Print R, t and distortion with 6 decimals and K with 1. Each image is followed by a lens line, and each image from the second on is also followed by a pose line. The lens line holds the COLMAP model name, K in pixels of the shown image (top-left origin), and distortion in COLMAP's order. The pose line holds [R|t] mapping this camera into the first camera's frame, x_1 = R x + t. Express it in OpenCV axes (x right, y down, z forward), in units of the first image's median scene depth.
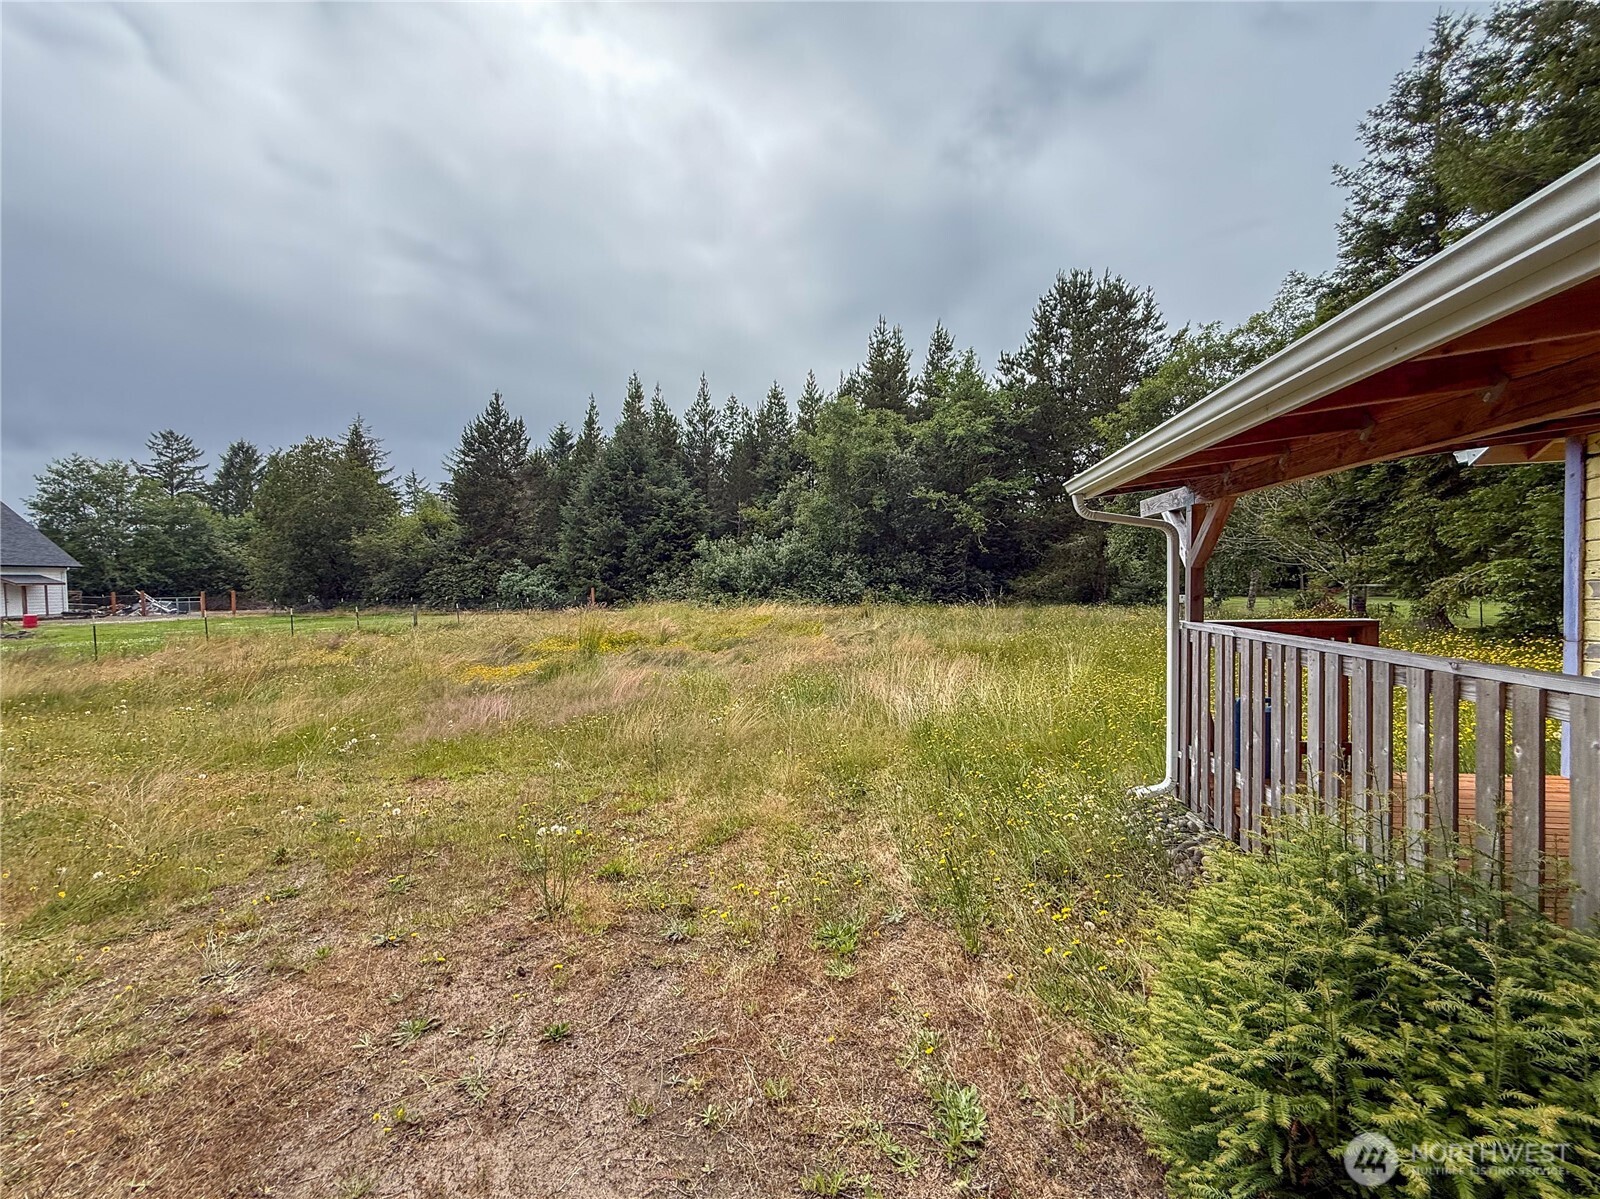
lens RADIAL K [[669.1, 0, 800.0], [0, 669.1, 599.5], [0, 0, 1]] dist [0.011252, -0.000006]
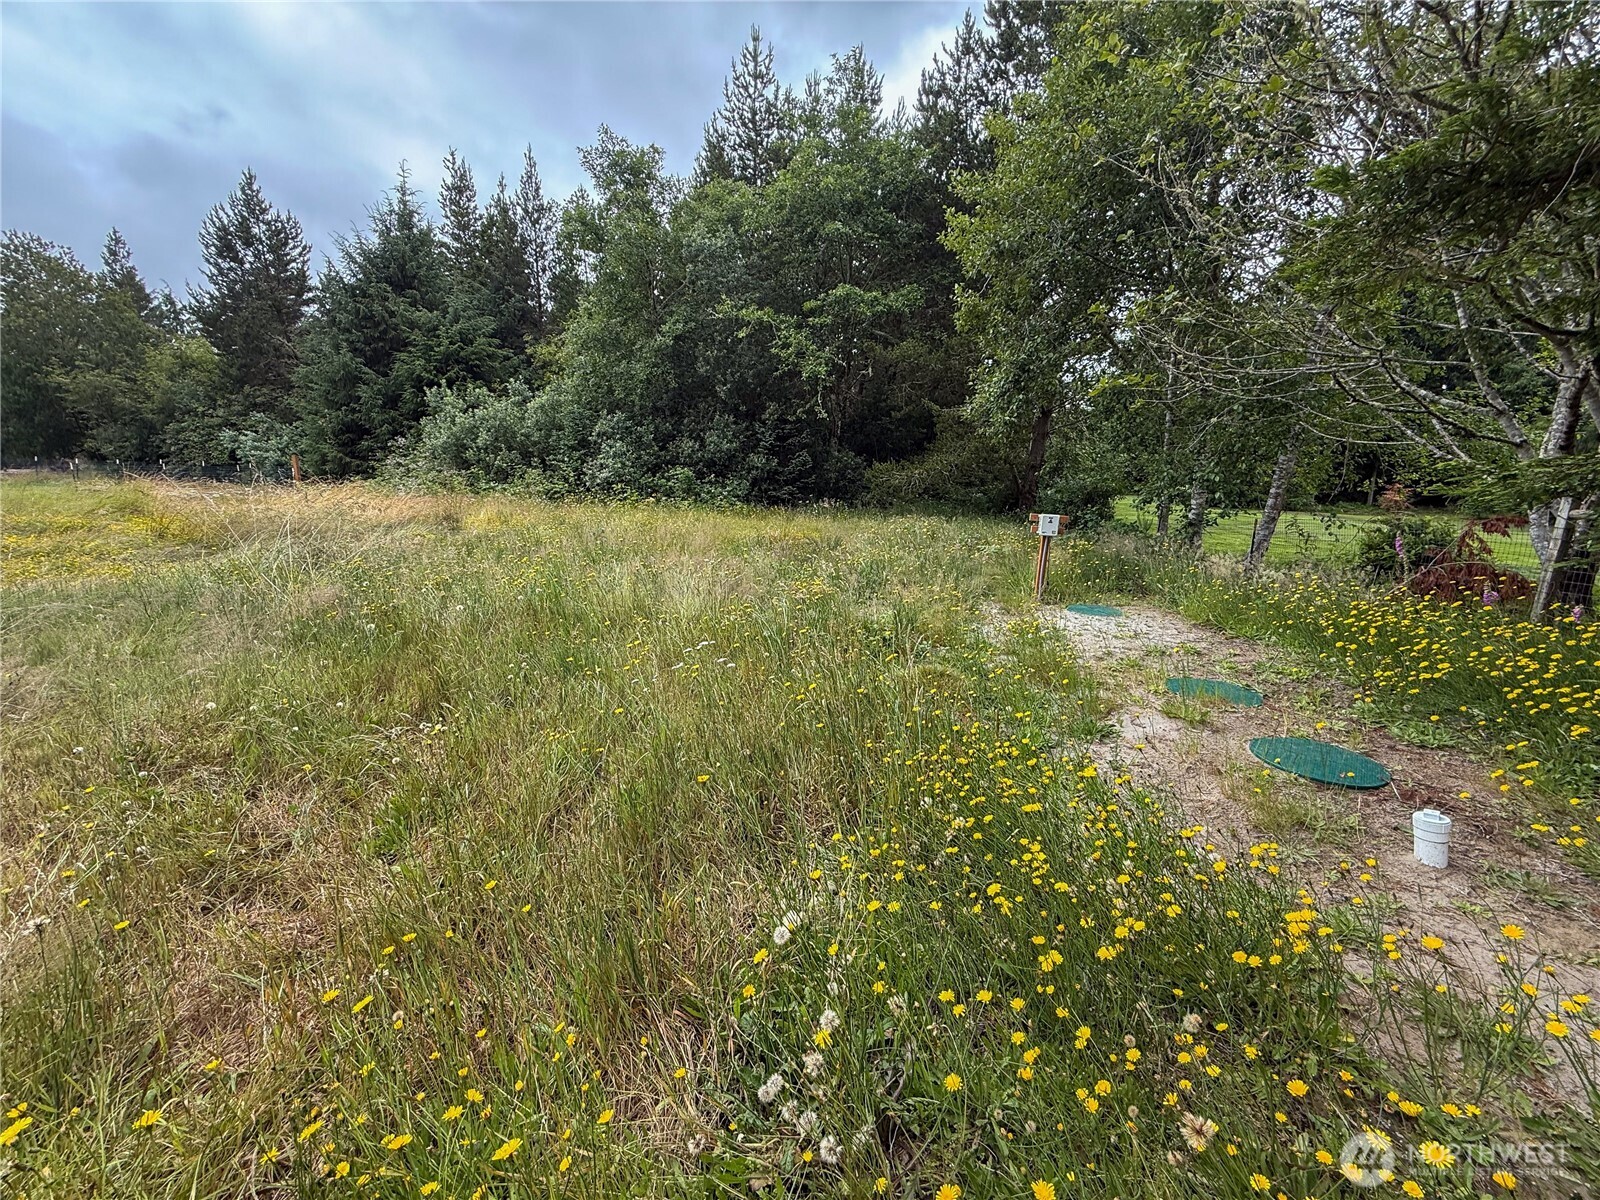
lens RADIAL K [[669.1, 0, 800.0], [0, 669.1, 600.0], [0, 0, 1]] dist [0.011252, -0.000006]
pose [[0.995499, 0.058196, -0.074803, 0.254815], [-0.045204, 0.985266, 0.164948, -0.007461], [0.083300, -0.160824, 0.983462, 0.325907]]
